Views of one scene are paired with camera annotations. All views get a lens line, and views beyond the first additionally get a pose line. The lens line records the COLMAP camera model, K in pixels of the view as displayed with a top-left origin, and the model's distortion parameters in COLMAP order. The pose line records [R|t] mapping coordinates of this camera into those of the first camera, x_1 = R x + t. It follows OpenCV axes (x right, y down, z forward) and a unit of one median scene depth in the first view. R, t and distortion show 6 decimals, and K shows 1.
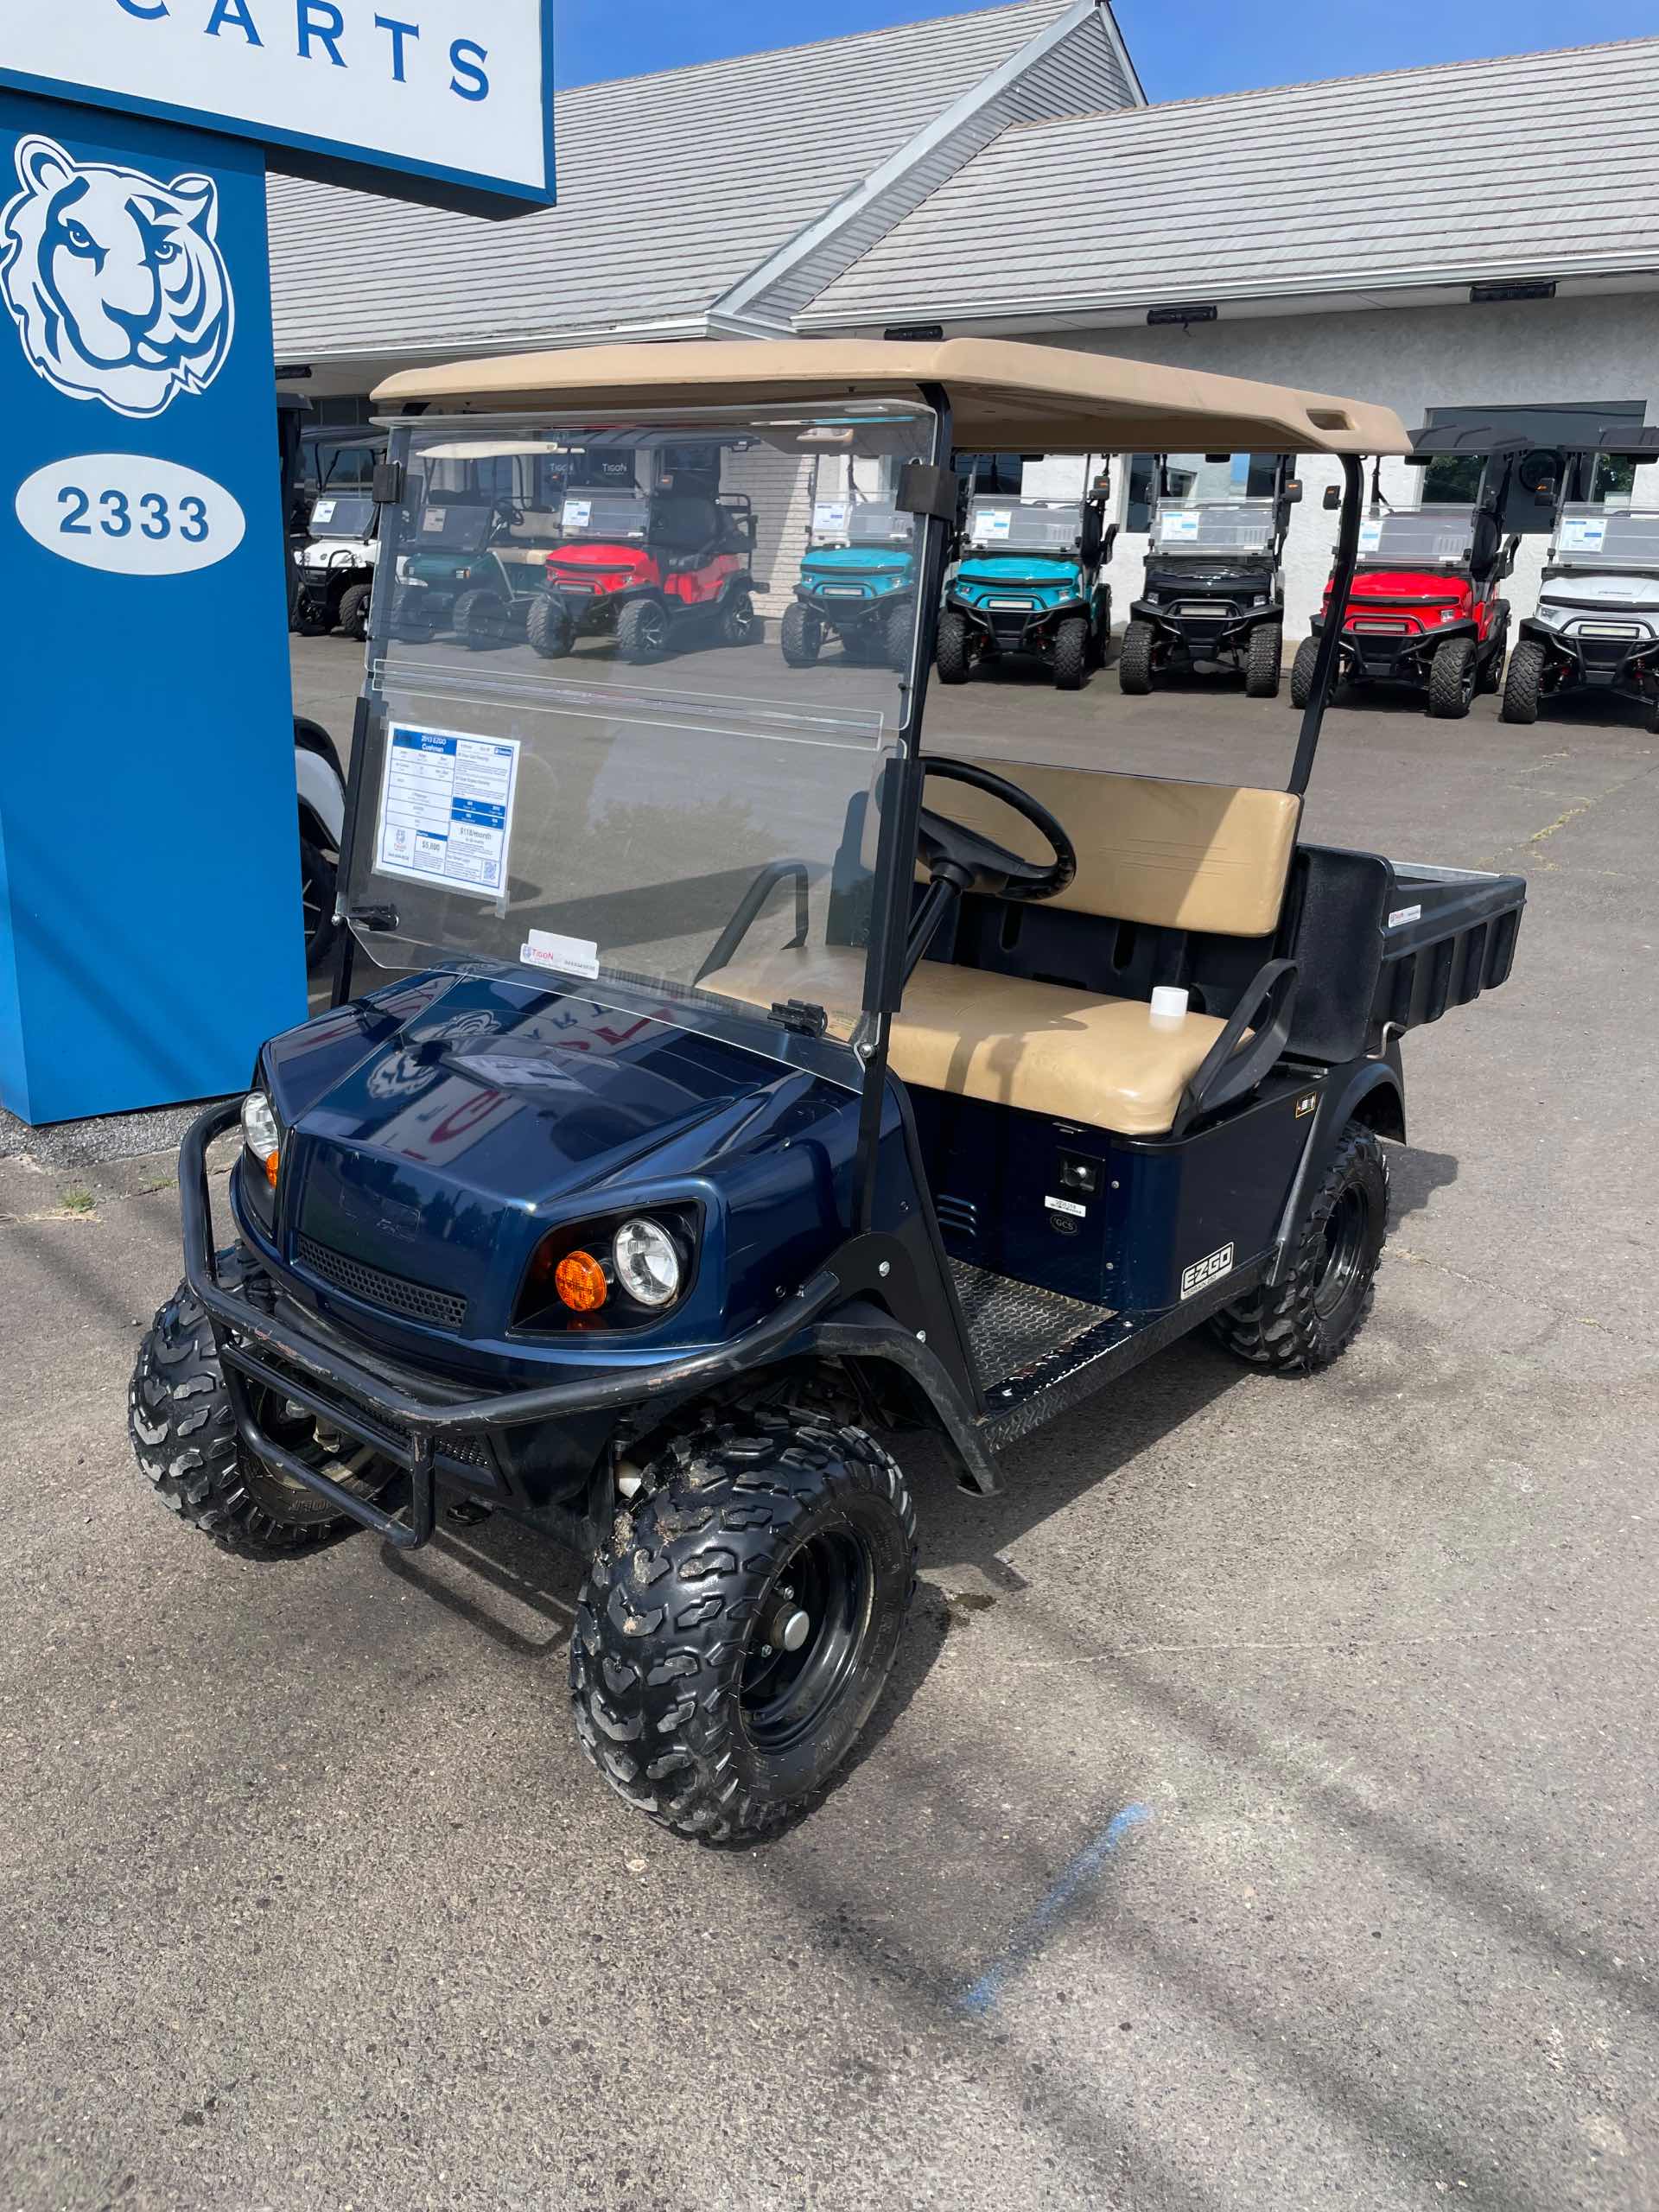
lens RADIAL K [[1704.9, 0, 852.1], [0, 1704.9, 1073.5], [0, 0, 1]] dist [0.076468, -0.113281]
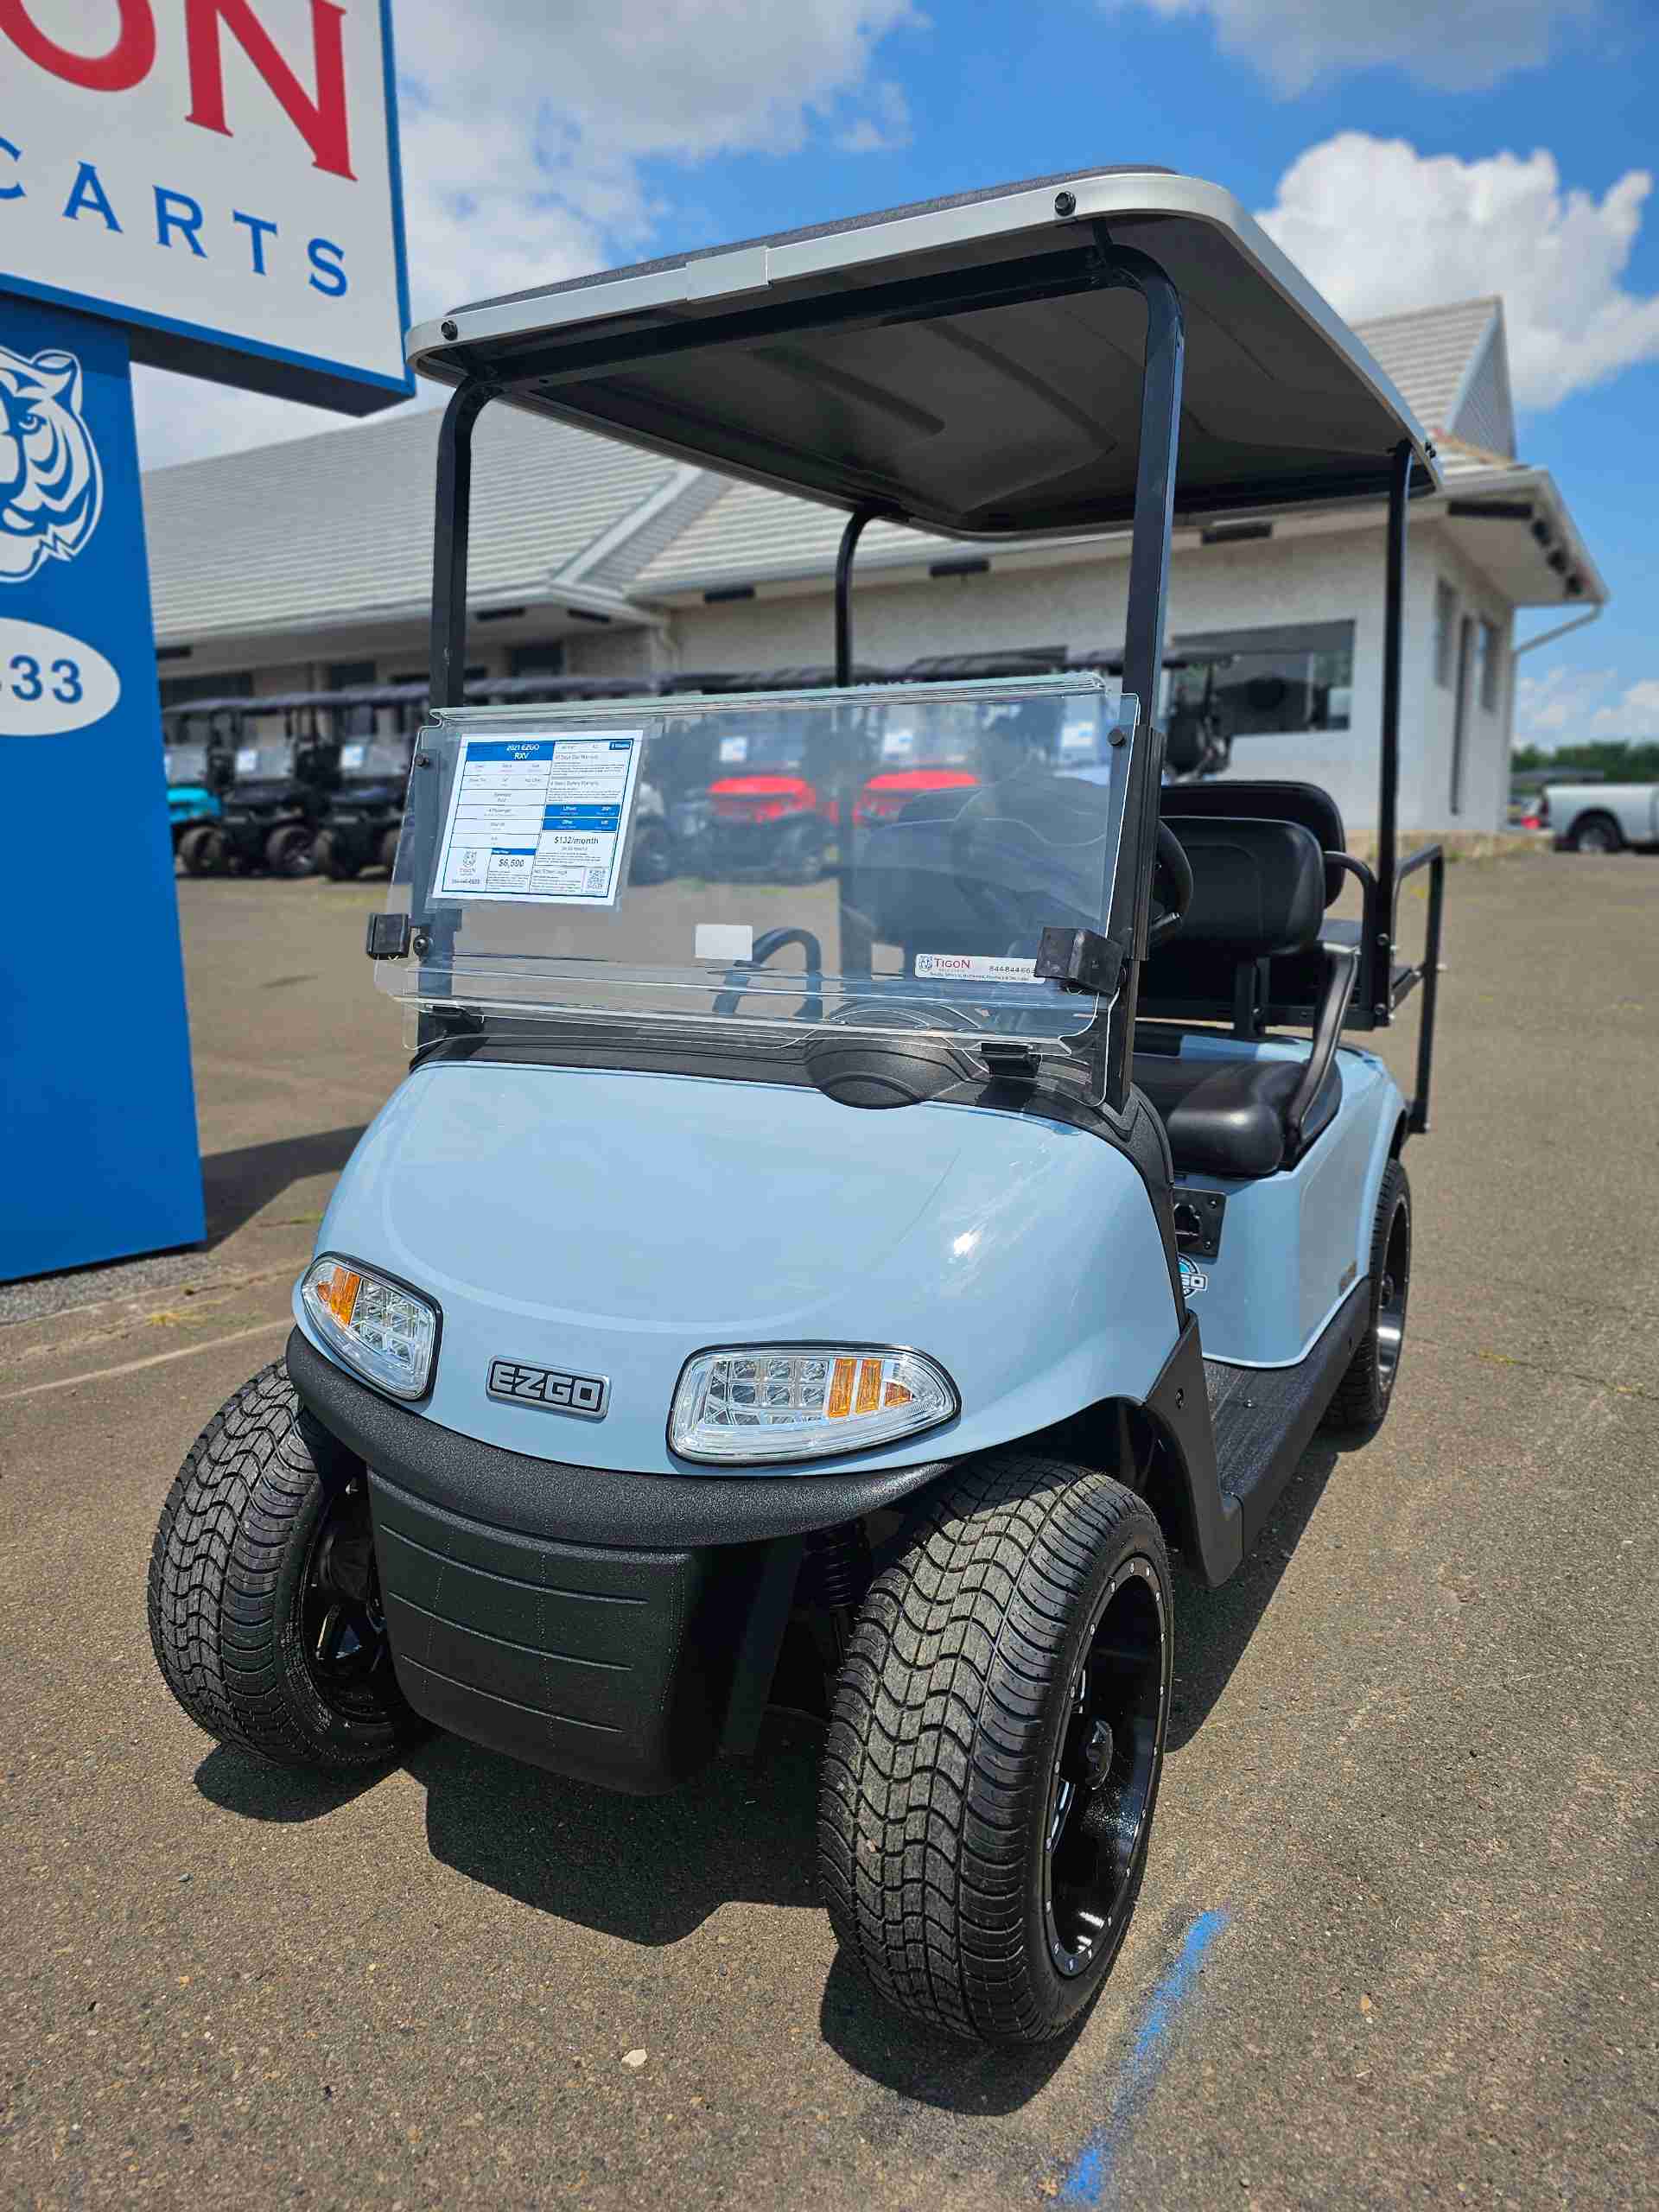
lens RADIAL K [[1499.9, 0, 824.9], [0, 1499.9, 1103.7], [0, 0, 1]] dist [0.035563, -0.034388]
pose [[0.994137, -0.064994, 0.086416, -0.034282], [0.073549, 0.992285, -0.099807, 0.045118], [-0.079263, 0.105578, 0.991247, 0.118244]]
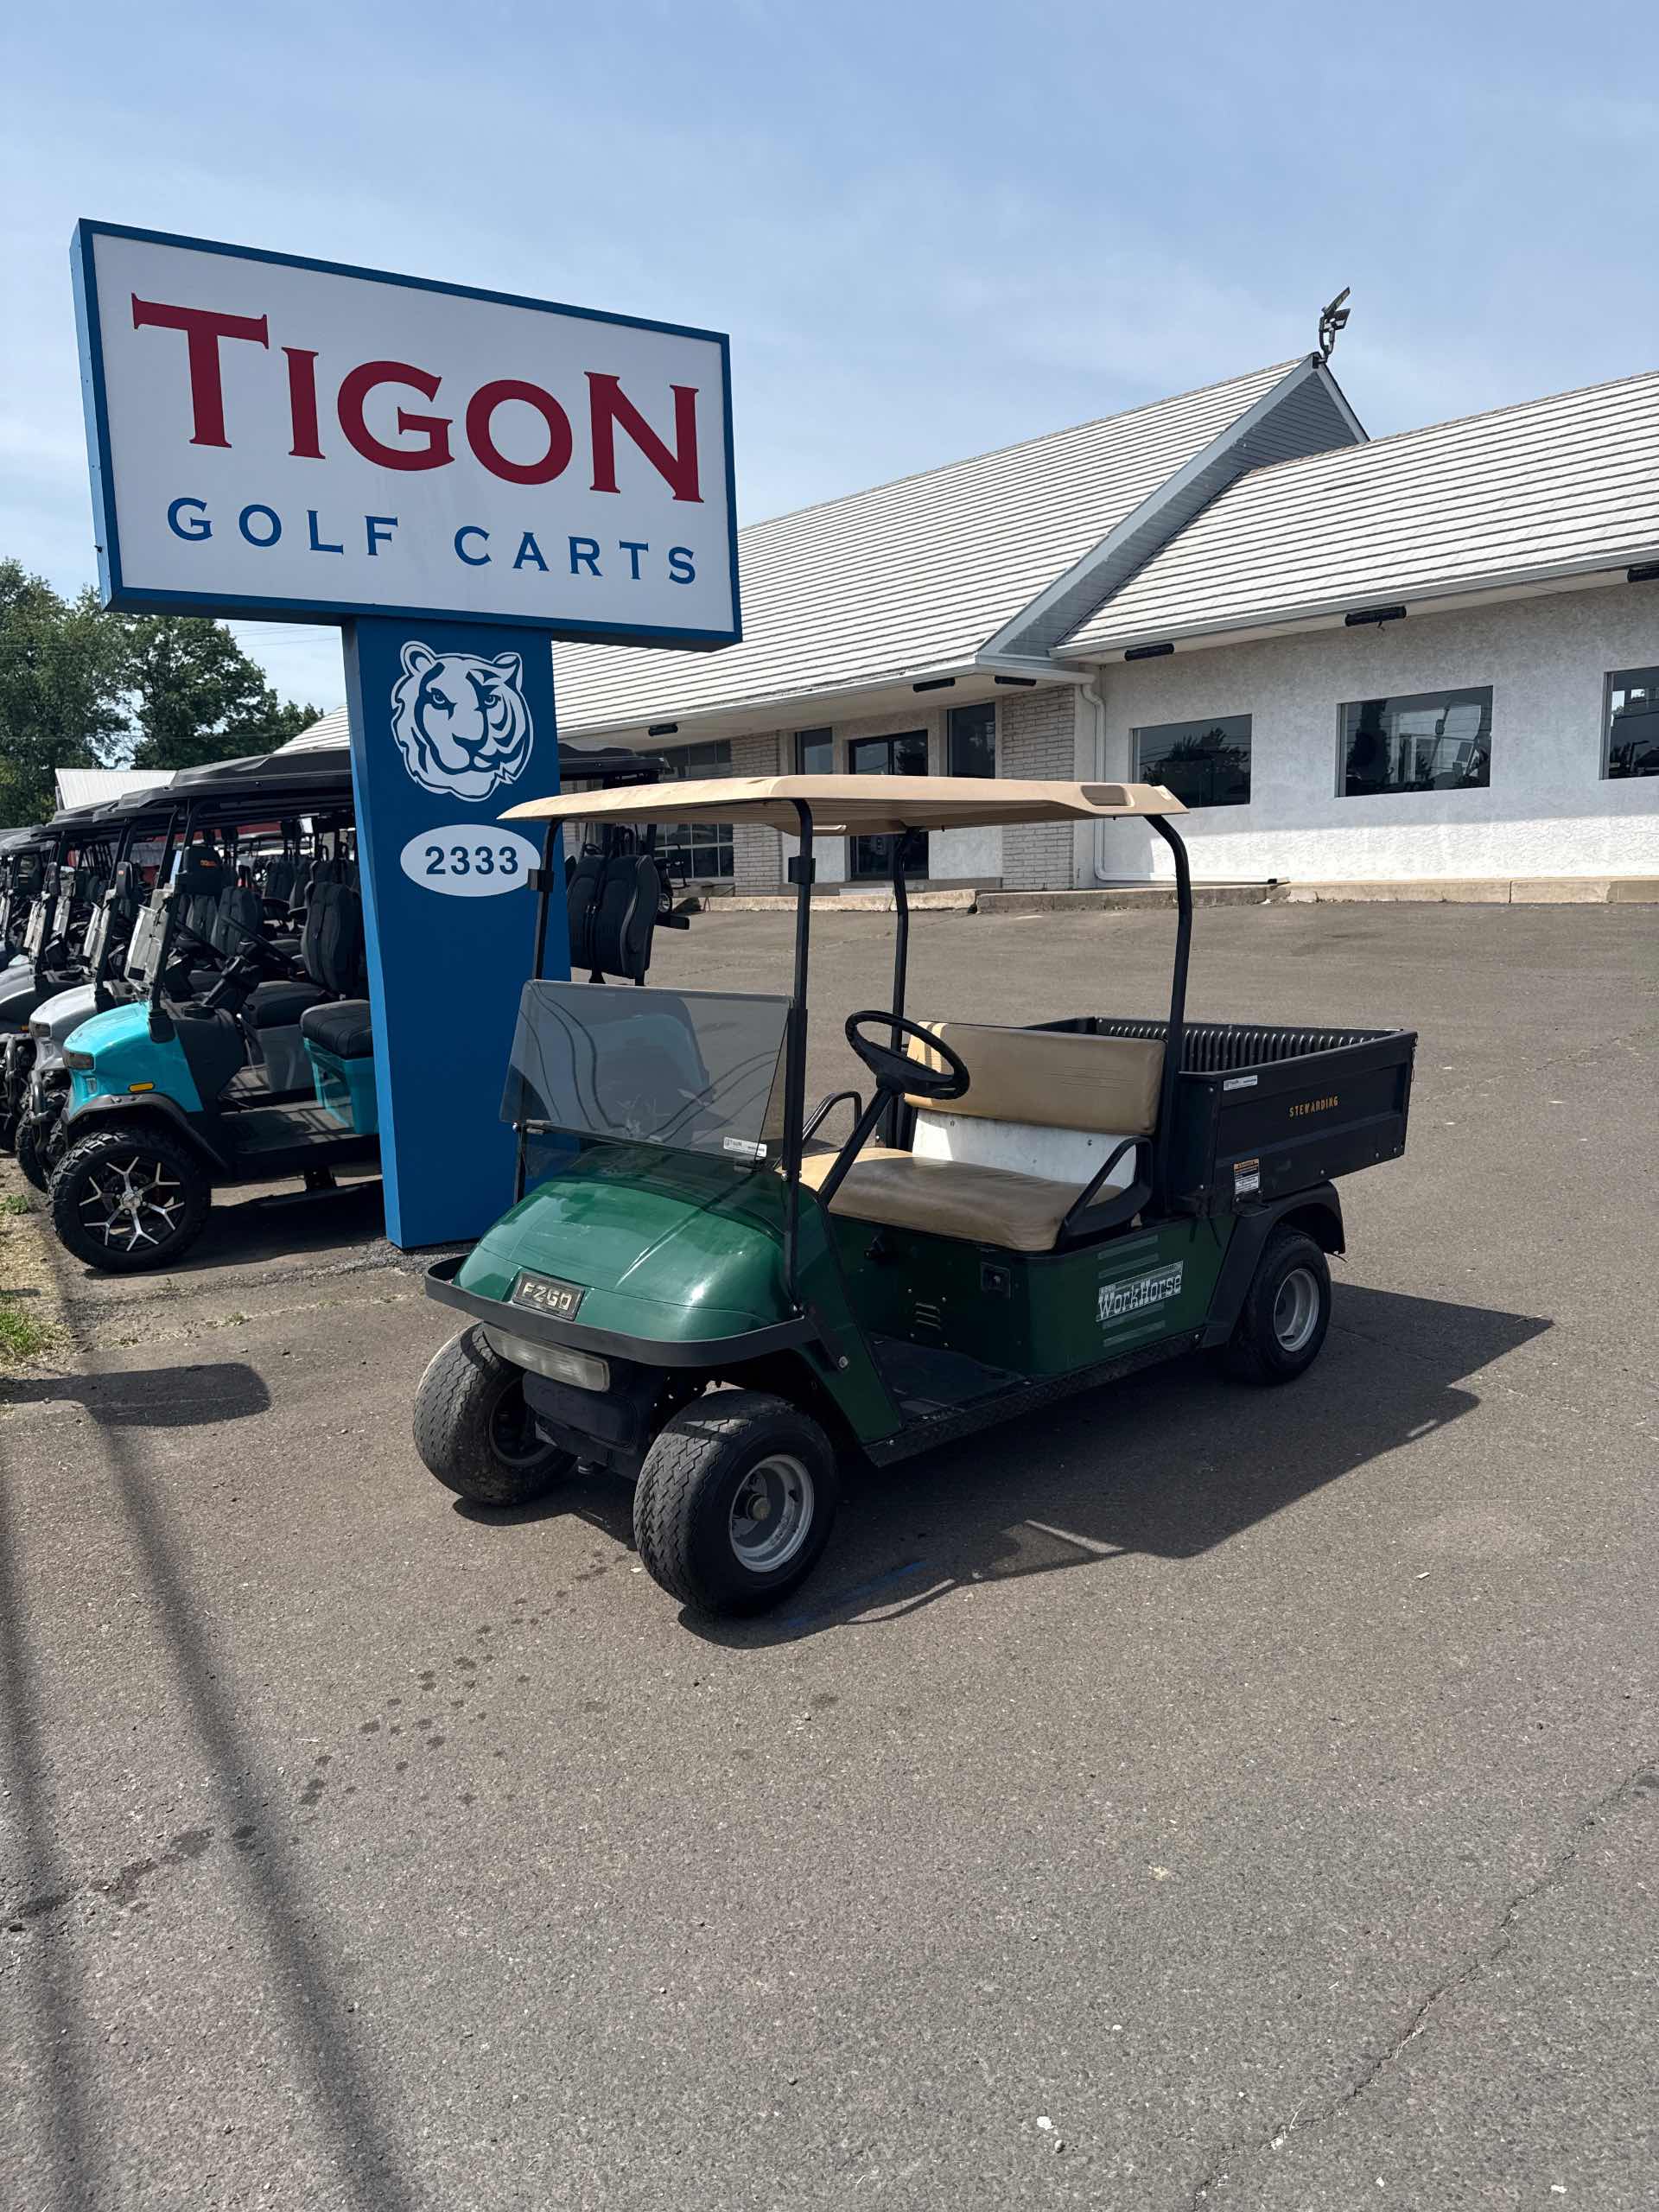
lens RADIAL K [[1624.7, 0, 872.5], [0, 1624.7, 1105.4], [0, 0, 1]] dist [0.031612, -0.042391]
pose [[0.976229, -0.038599, -0.213275, 0.255669], [0.010893, 0.991509, -0.129583, 0.098155], [0.216466, 0.124180, 0.968361, -0.343723]]
